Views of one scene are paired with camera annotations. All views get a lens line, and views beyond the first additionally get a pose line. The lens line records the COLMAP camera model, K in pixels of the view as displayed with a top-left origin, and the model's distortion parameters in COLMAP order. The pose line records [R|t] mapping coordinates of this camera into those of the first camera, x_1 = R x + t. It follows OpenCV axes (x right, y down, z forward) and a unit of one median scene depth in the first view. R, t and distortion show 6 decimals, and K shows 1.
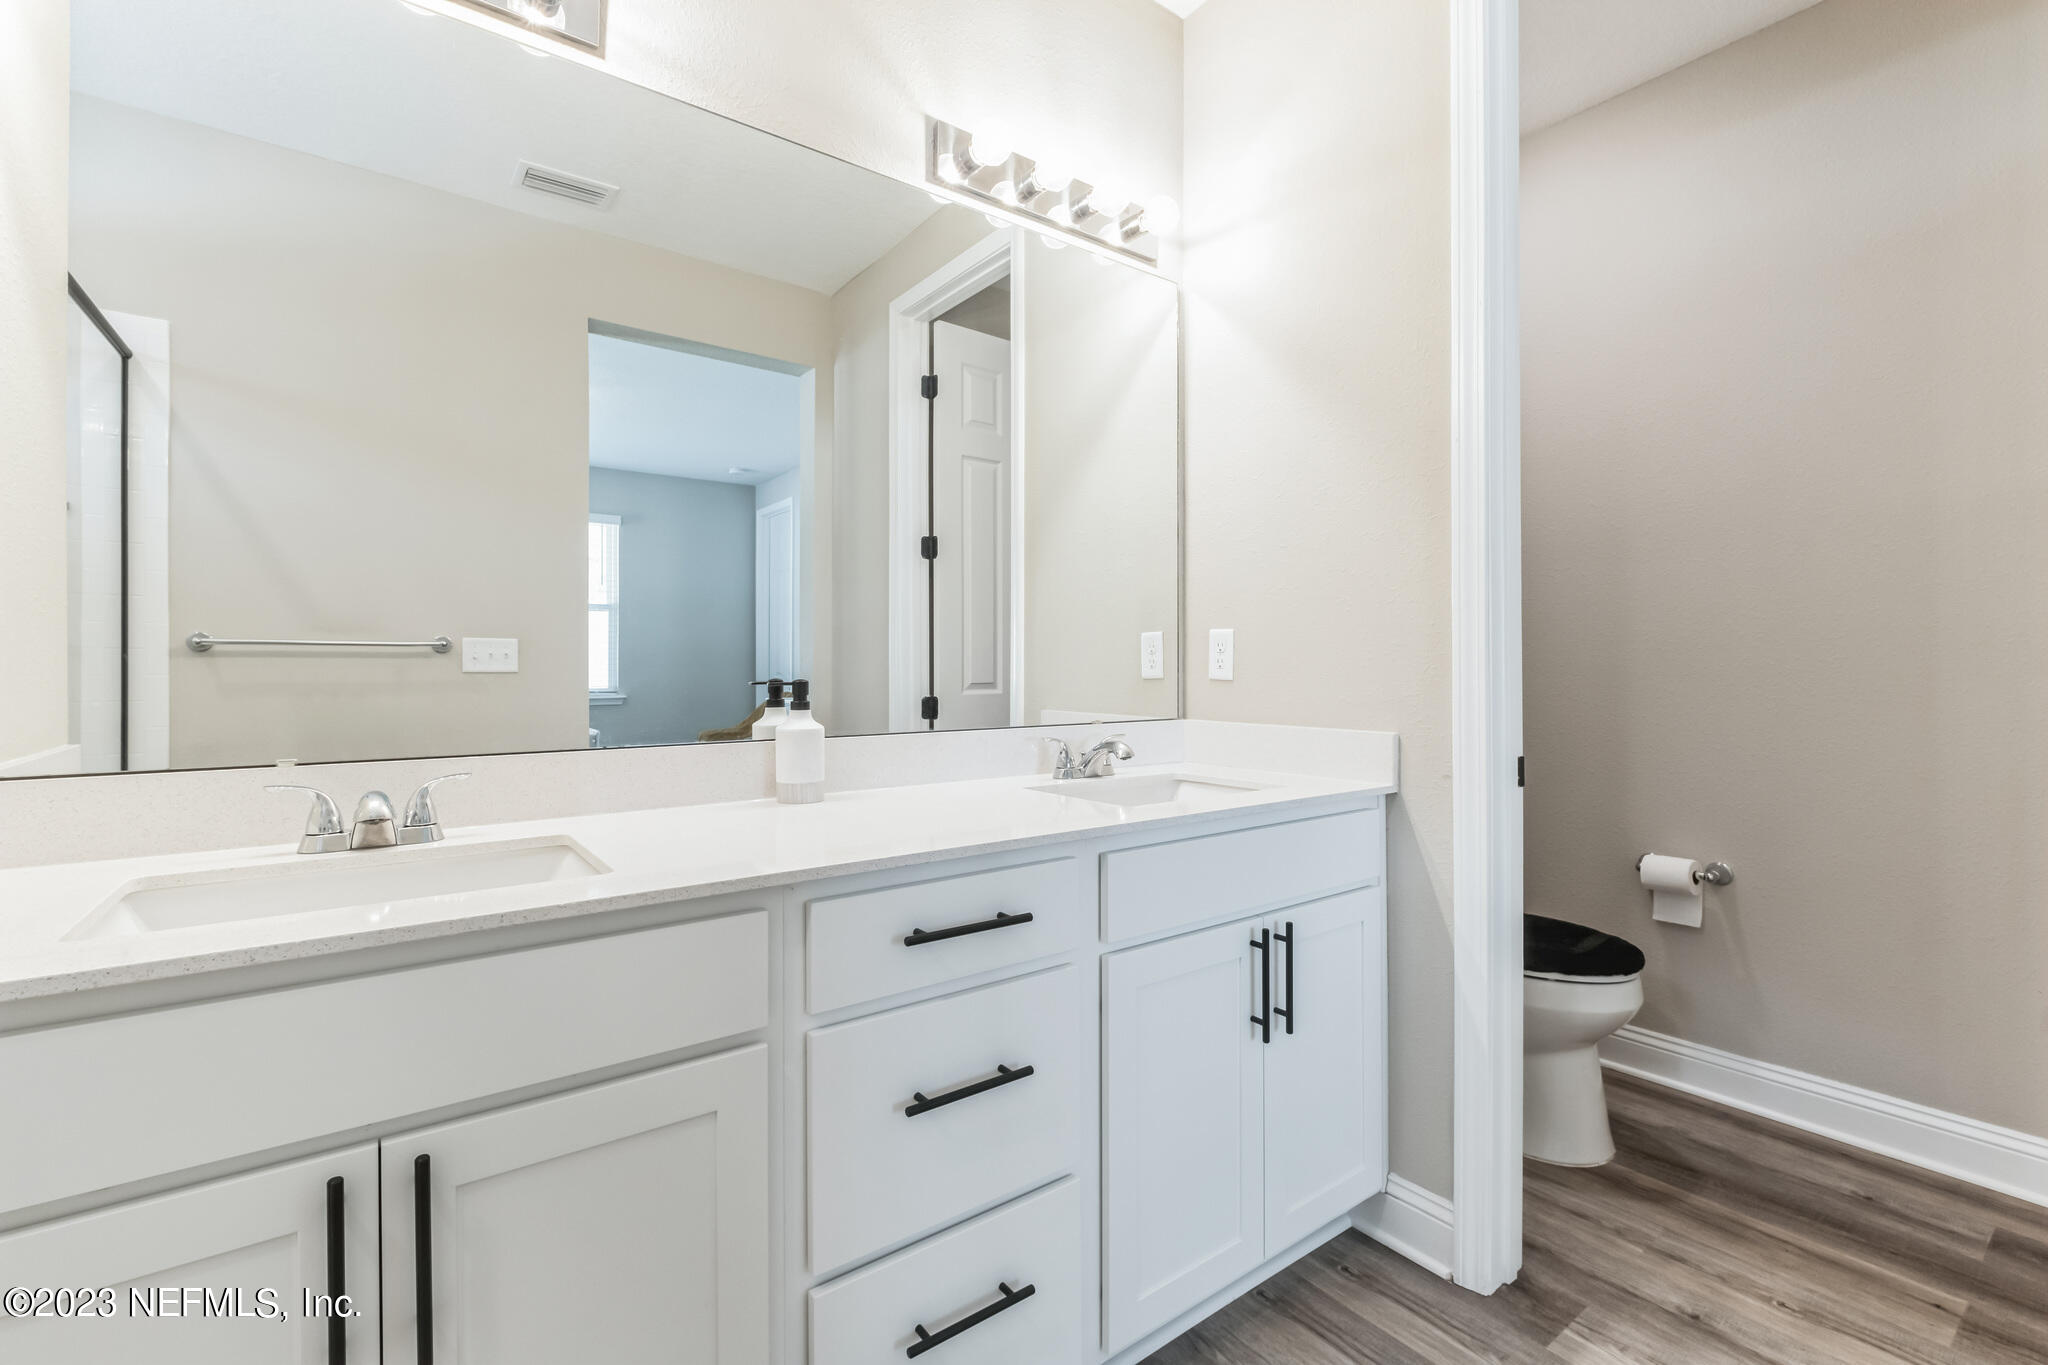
lens RADIAL K [[897.3, 0, 1009.9], [0, 897.3, 675.7], [0, 0, 1]] dist [0.000670, -0.001613]
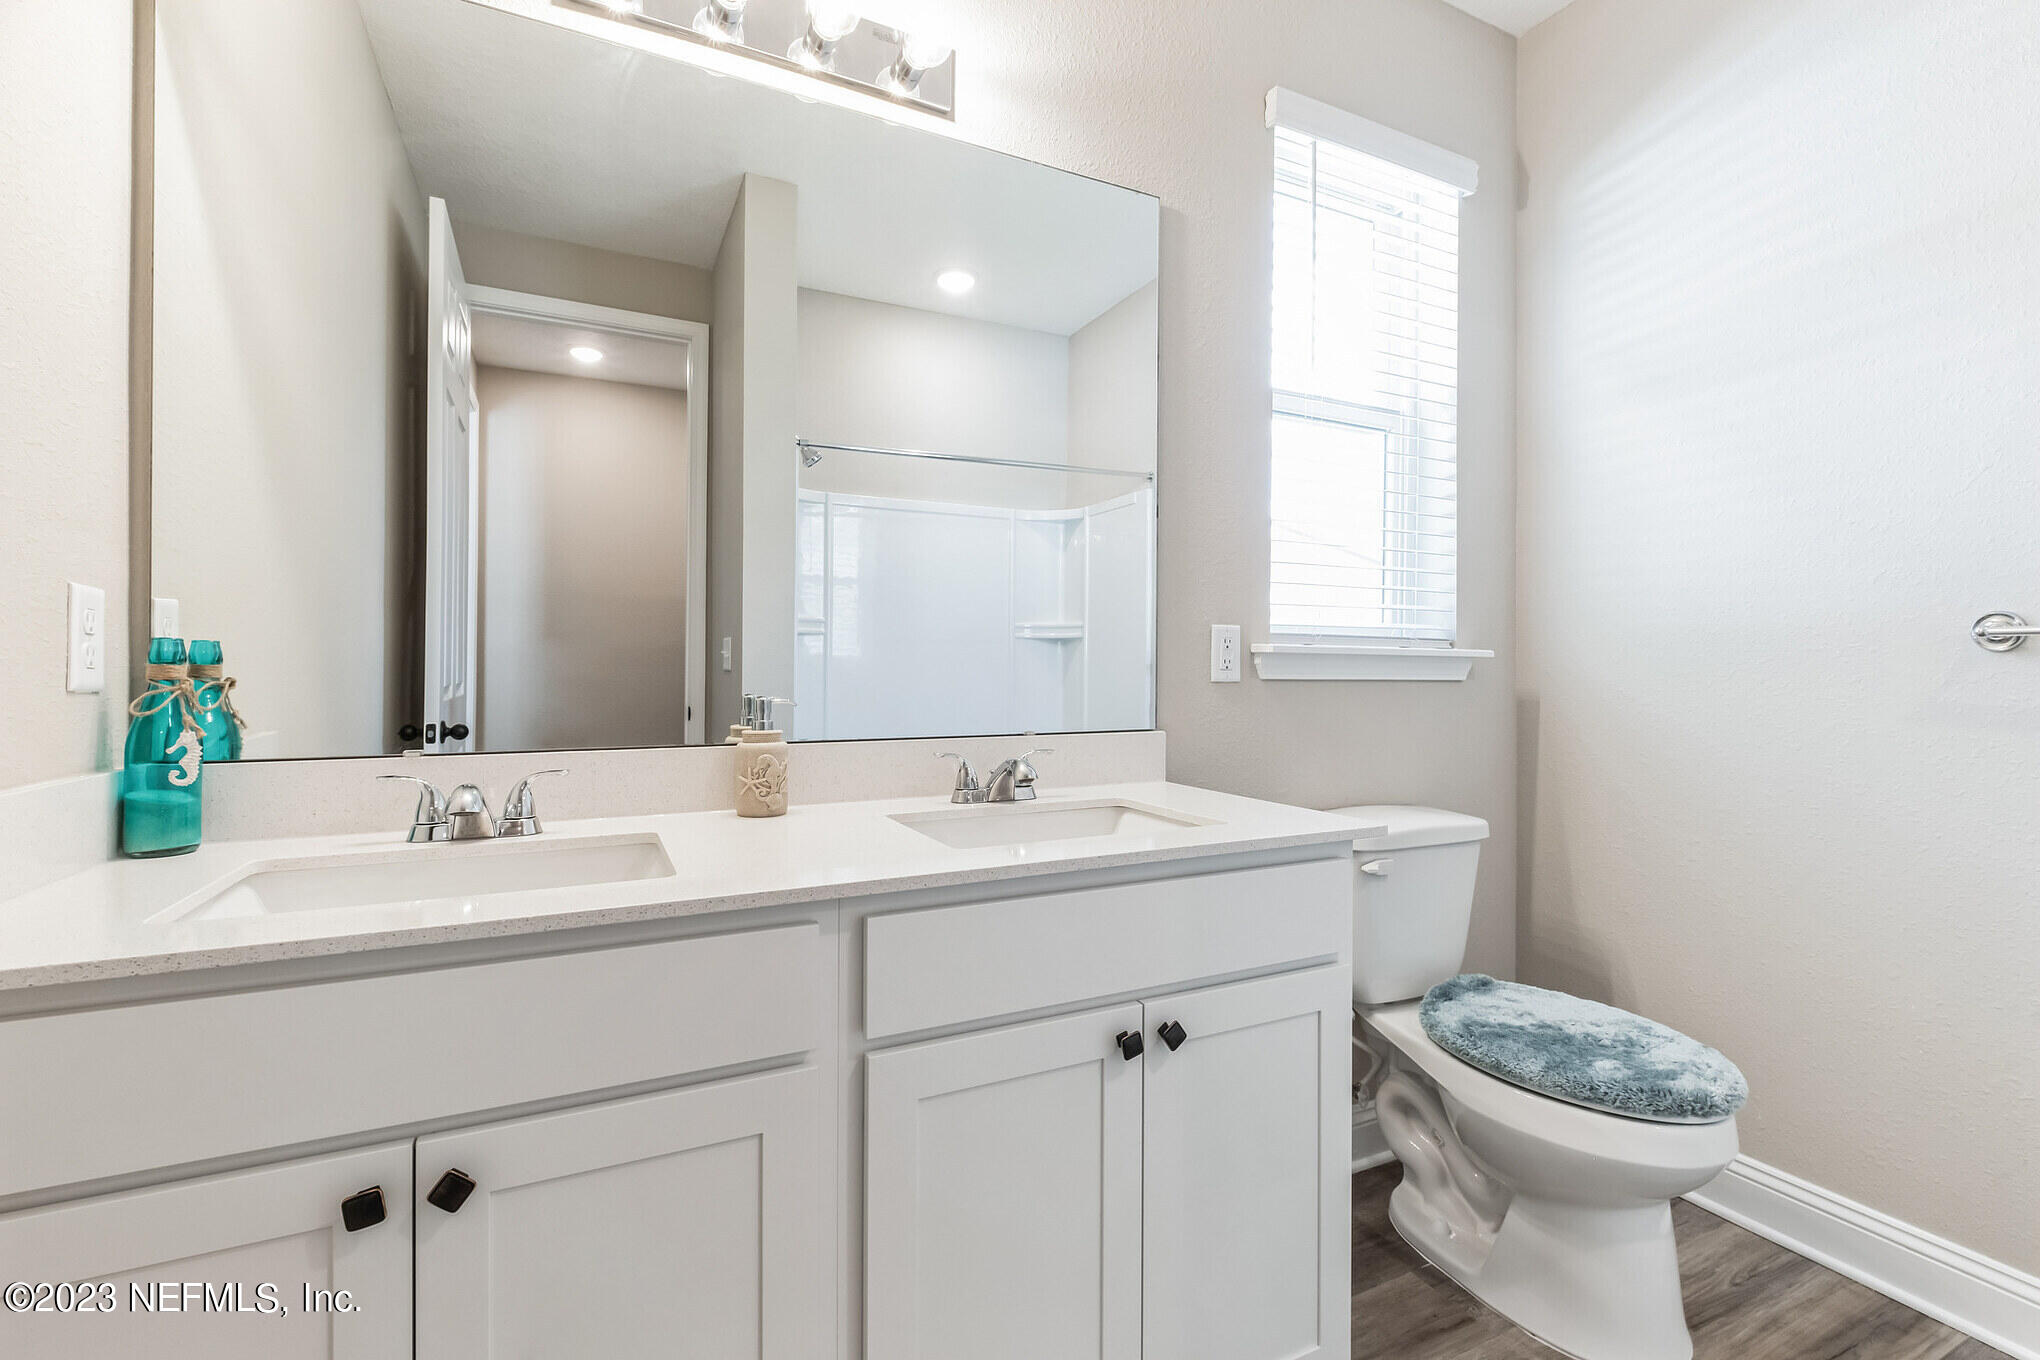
lens RADIAL K [[921.0, 0, 1039.9], [0, 921.0, 673.2], [0, 0, 1]] dist [0.002824, -0.000532]
pose [[0.987420, 0.008551, -0.157886, 0.092978], [-0.009059, 0.999956, -0.002498, -0.000422], [0.157858, 0.003897, 0.987454, 0.069069]]
